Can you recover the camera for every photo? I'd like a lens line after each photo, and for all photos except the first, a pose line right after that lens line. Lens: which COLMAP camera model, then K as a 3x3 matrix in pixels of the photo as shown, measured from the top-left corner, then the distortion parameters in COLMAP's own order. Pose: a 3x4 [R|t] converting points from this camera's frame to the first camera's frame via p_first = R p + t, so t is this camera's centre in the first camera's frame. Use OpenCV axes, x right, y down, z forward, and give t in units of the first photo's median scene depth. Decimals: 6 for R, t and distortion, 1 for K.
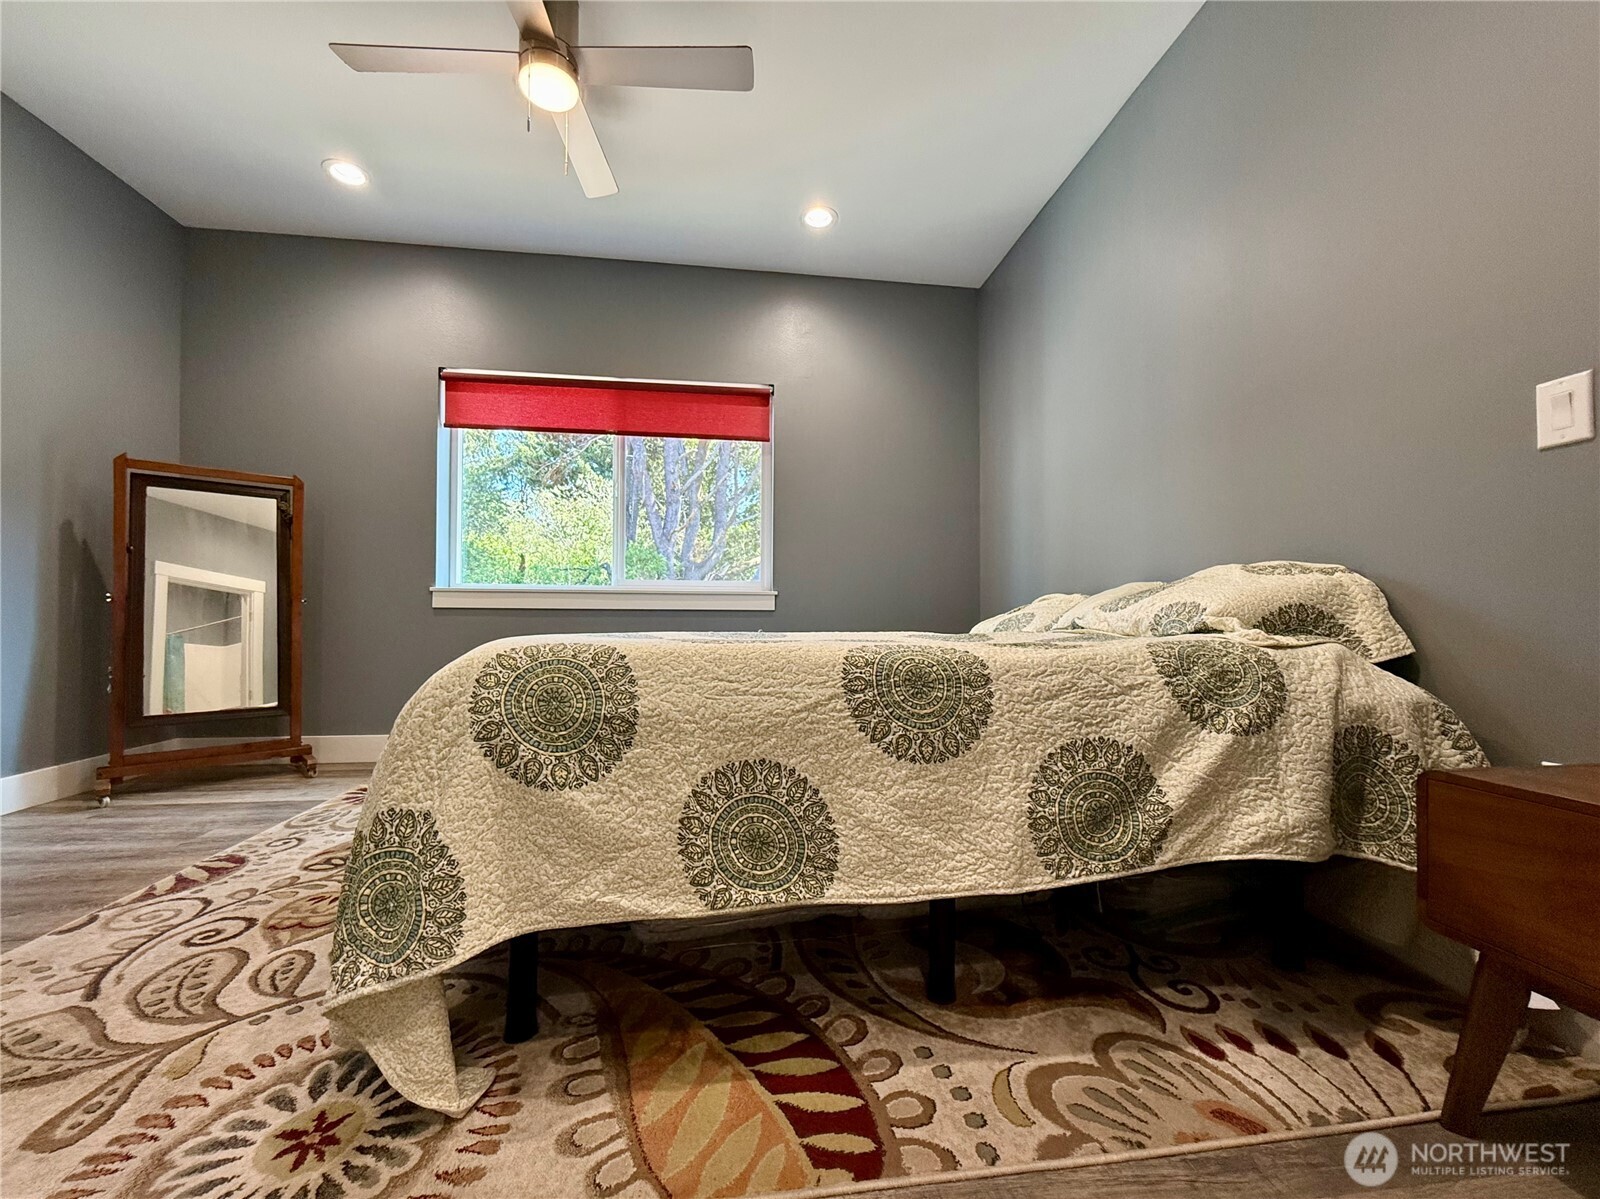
lens RADIAL K [[644.5, 0, 804.8], [0, 644.5, 611.4], [0, 0, 1]] dist [0.001115, 0.000037]
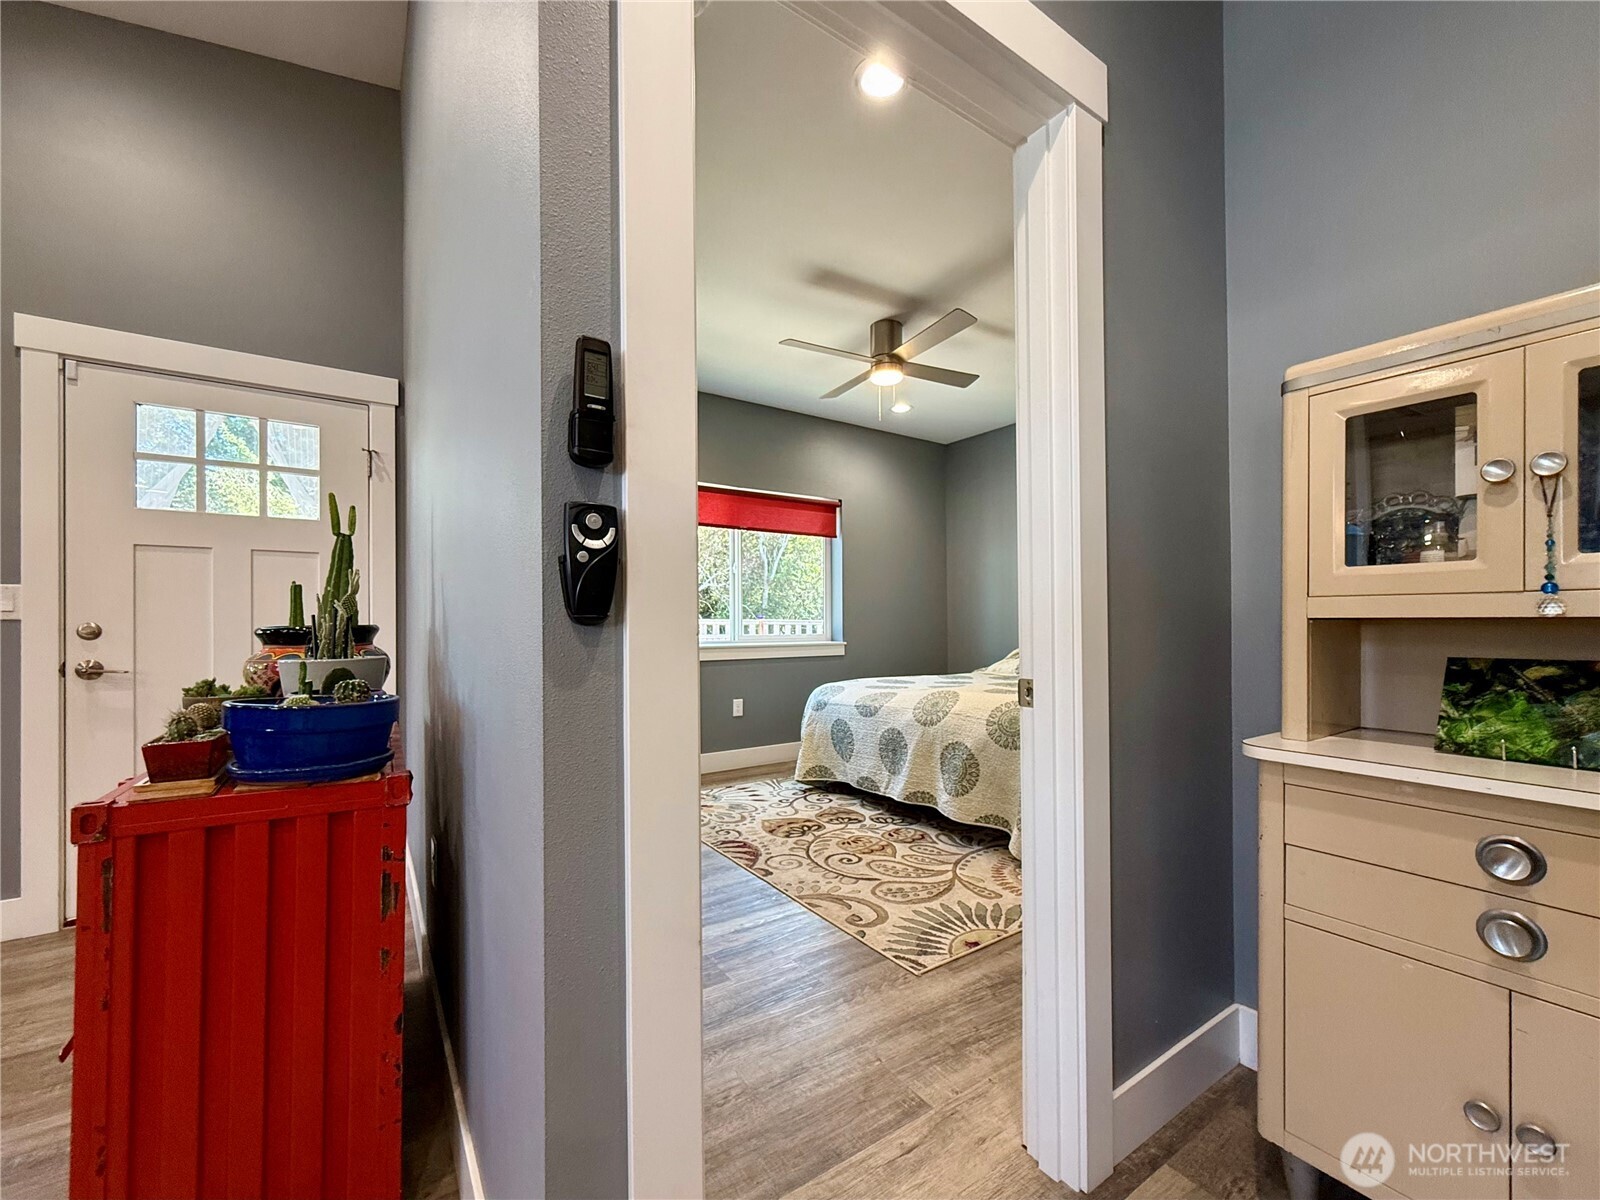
lens RADIAL K [[649.5, 0, 804.9], [0, 649.5, 619.8], [0, 0, 1]] dist [-0.000305, -0.000072]
pose [[0.894889, -0.008168, 0.446215, -1.633714], [0.004999, 0.999953, 0.008279, -0.195772], [-0.446262, -0.005178, 0.894888, -0.572545]]
